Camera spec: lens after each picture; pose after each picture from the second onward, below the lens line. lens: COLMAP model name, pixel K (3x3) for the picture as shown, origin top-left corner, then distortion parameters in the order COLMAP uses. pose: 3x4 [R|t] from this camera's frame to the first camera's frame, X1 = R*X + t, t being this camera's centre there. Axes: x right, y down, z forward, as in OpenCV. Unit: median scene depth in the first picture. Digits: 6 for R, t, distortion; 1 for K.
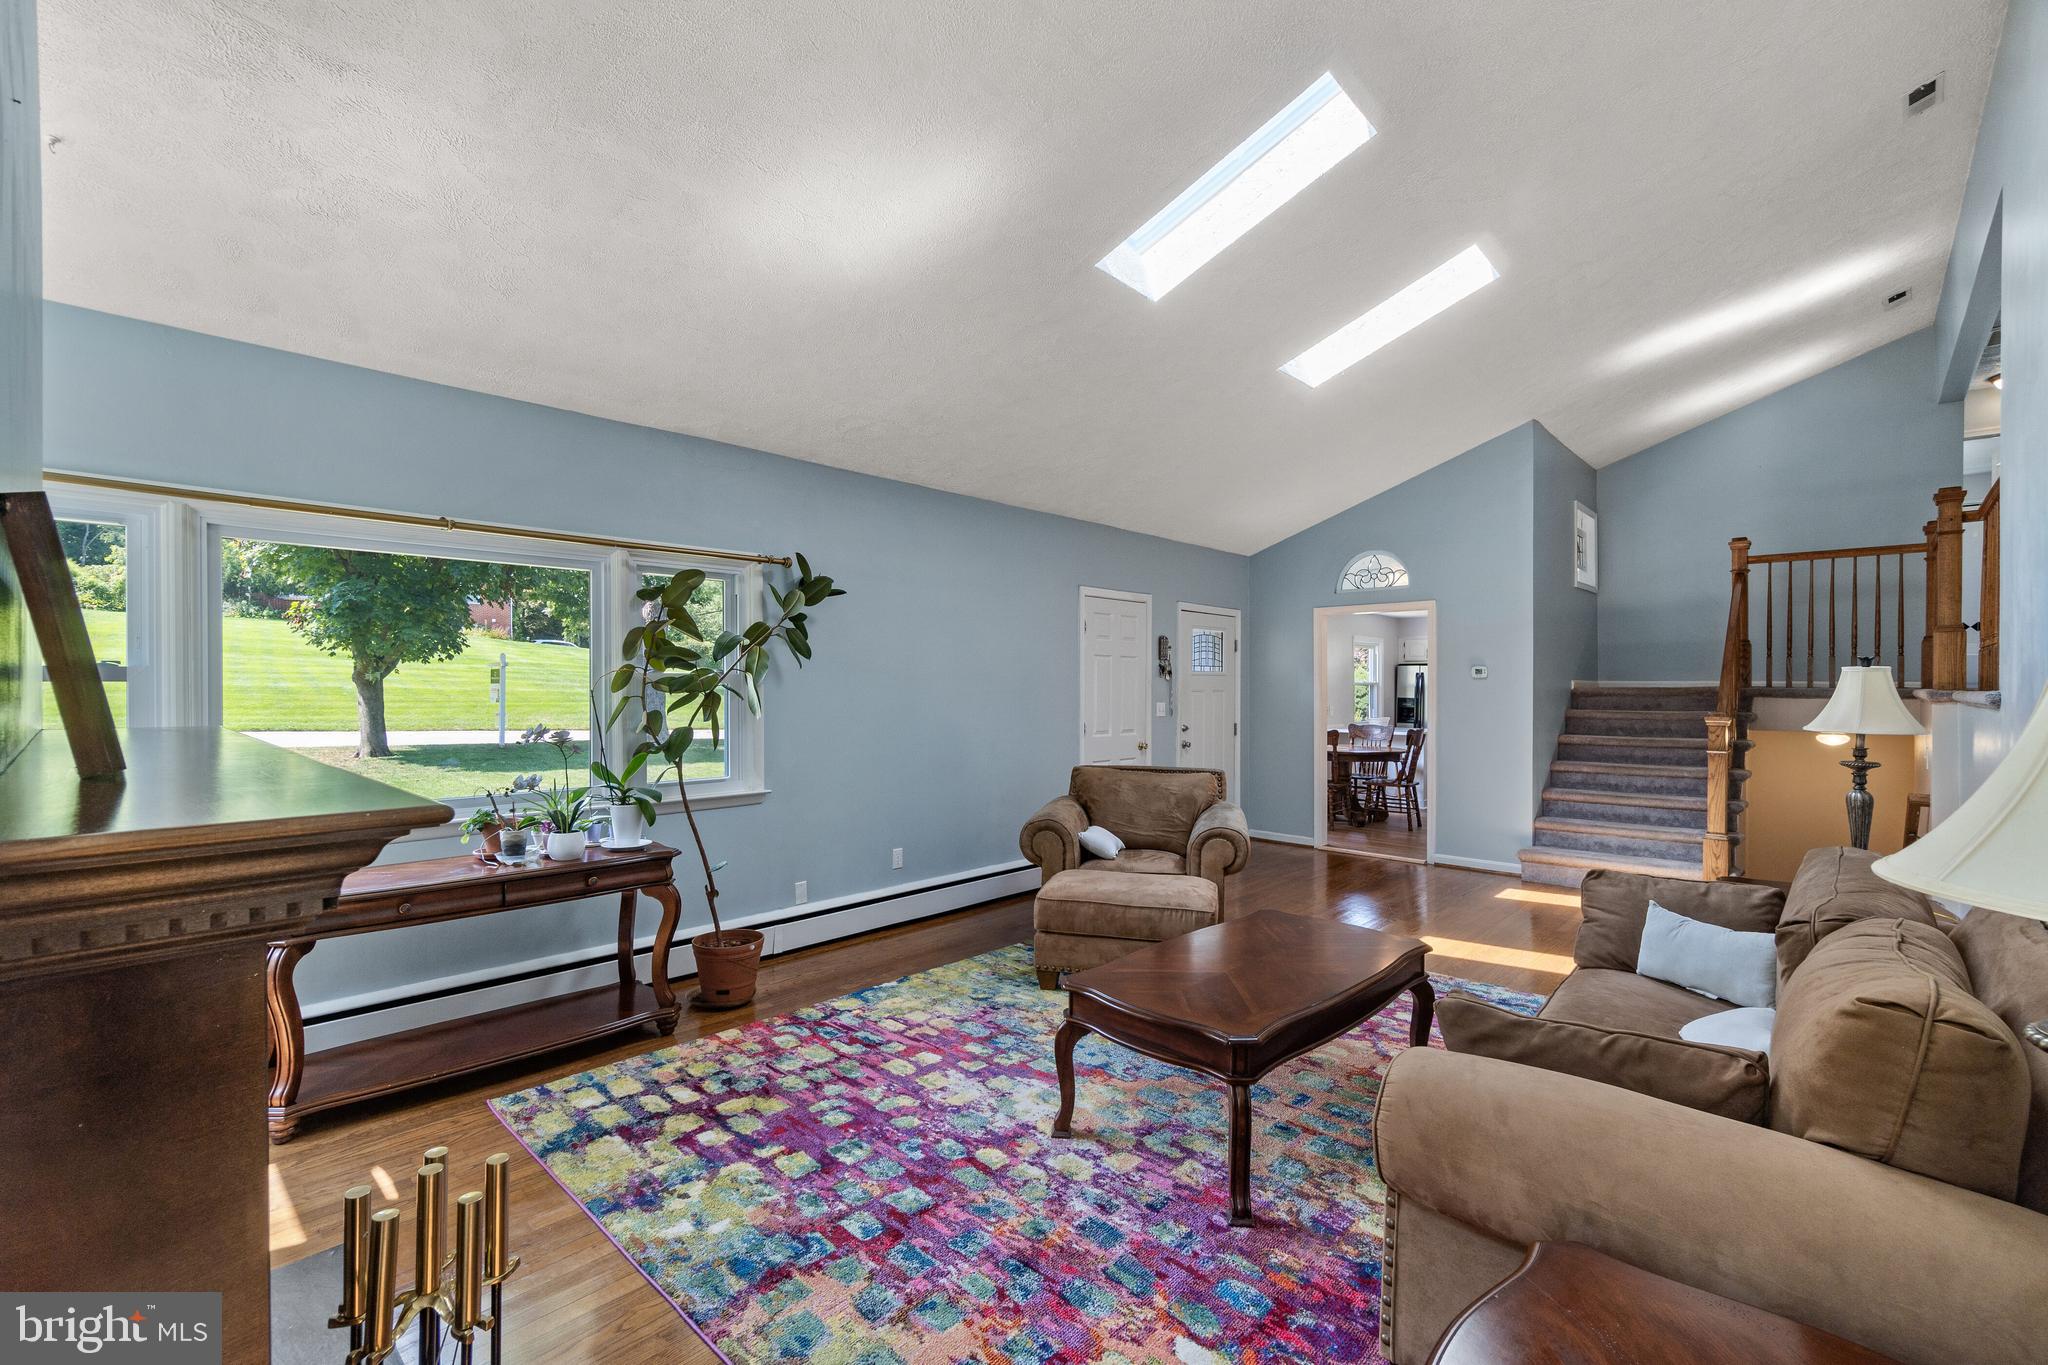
lens RADIAL K [[888.2, 0, 982.6], [0, 888.2, 700.6], [0, 0, 1]] dist [-0.029676, 0.011050]
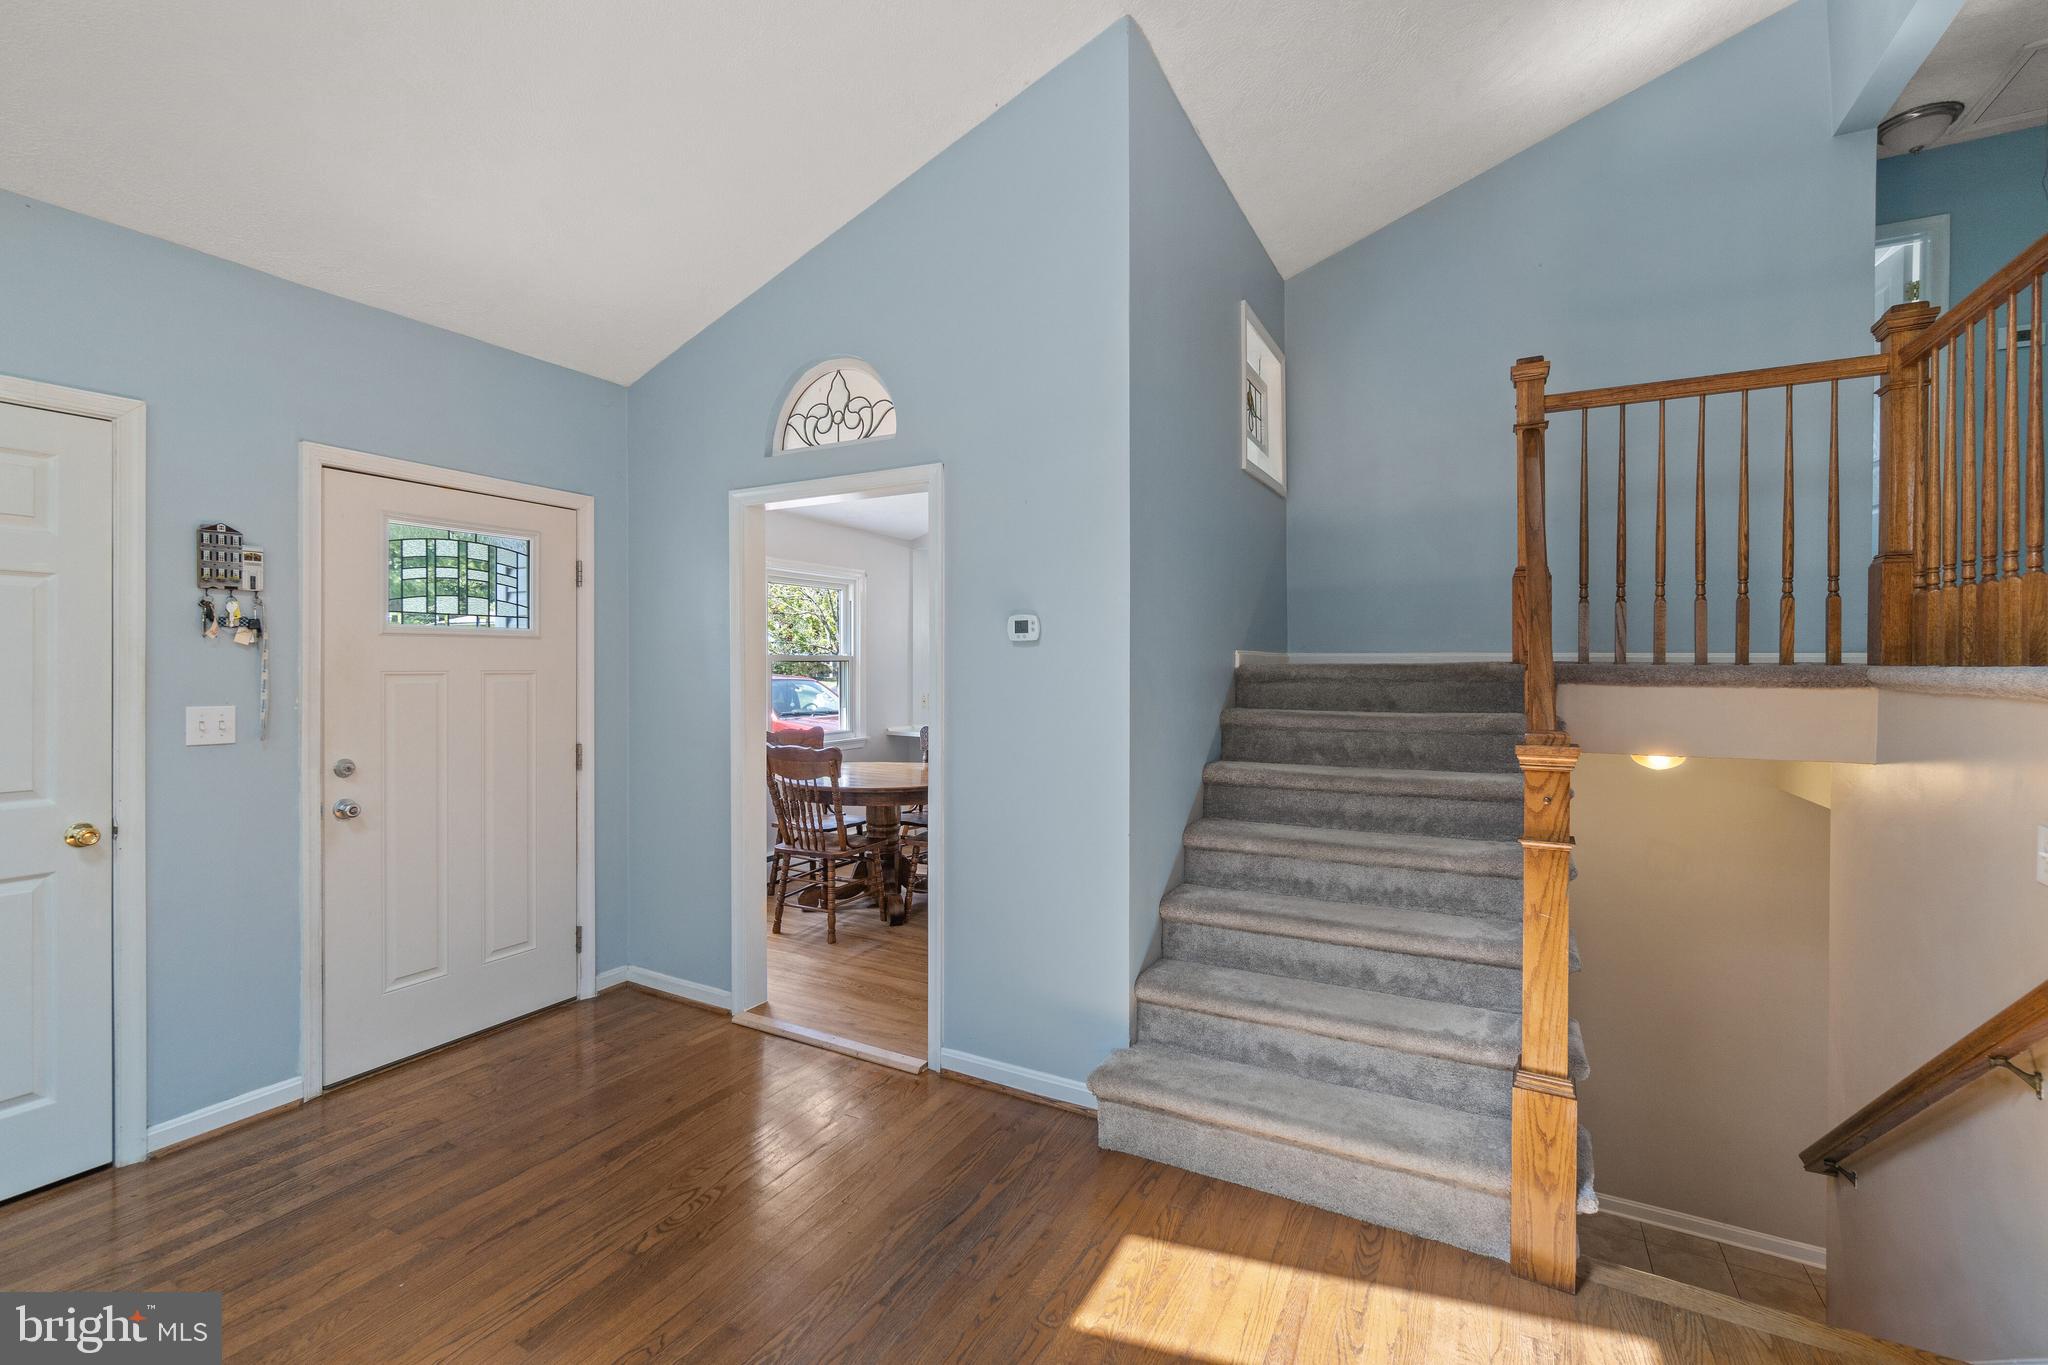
lens RADIAL K [[886.6, 0, 1006.9], [0, 886.6, 671.4], [0, 0, 1]] dist [-0.001700, 0.000102]
pose [[0.963372, -0.001812, 0.268163, 0.442632], [0.004240, 0.999955, -0.008477, -0.007840], [-0.268135, 0.009303, 0.963336, 0.590702]]
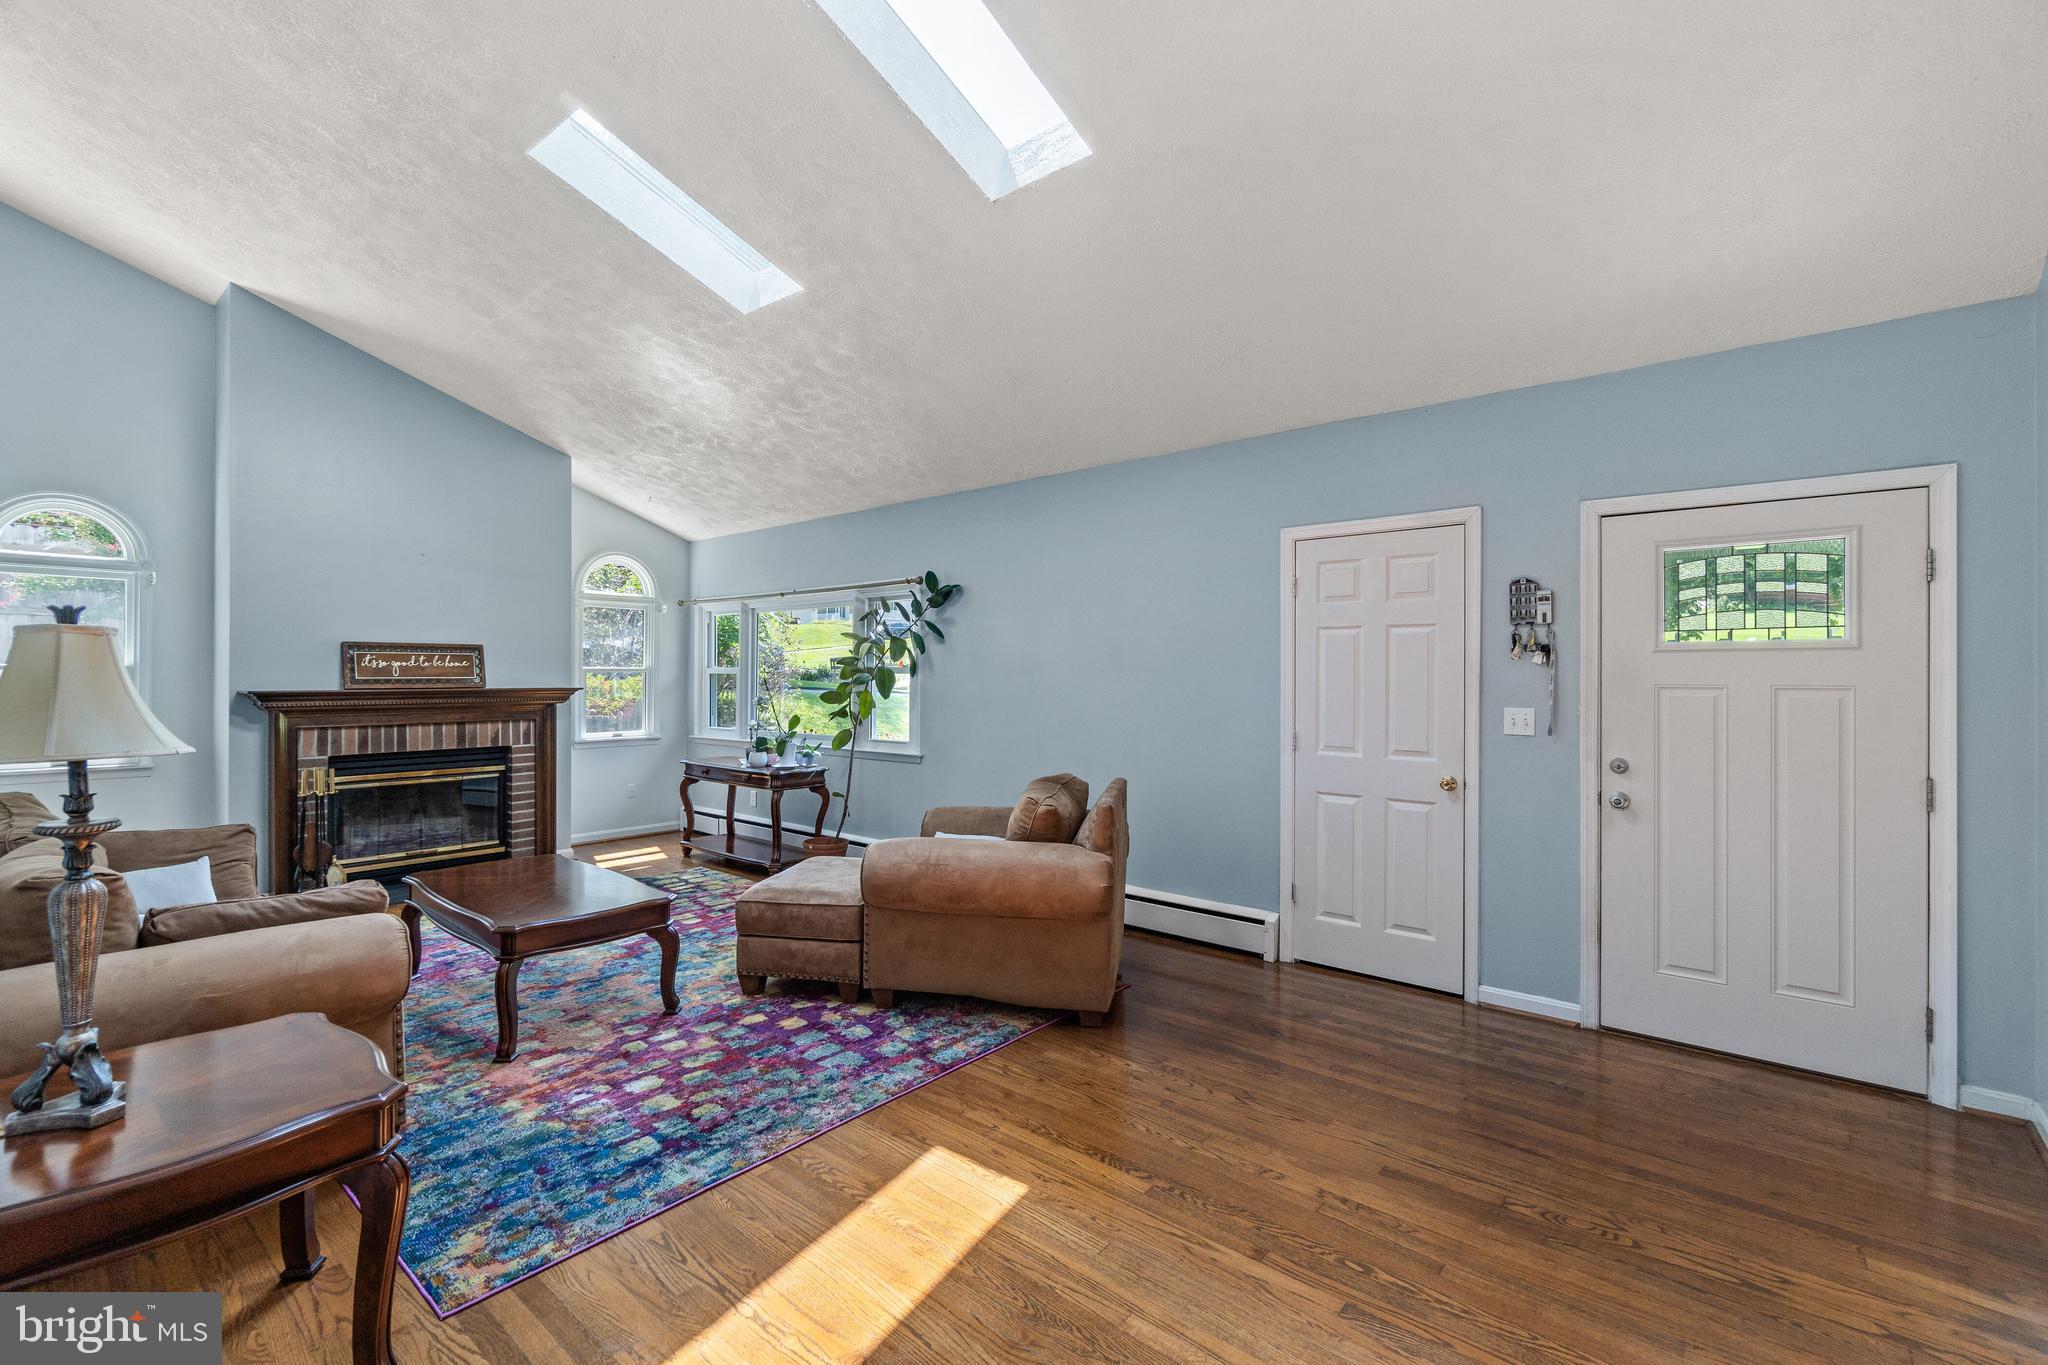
lens RADIAL K [[886.6, 0, 1006.9], [0, 886.6, 671.4], [0, 0, 1]] dist [-0.001700, 0.000102]
pose [[0.069886, -0.005723, -0.997539, 0.733036], [-0.017979, 0.999814, -0.006996, -0.010488], [0.997393, 0.018424, 0.069770, 0.702977]]
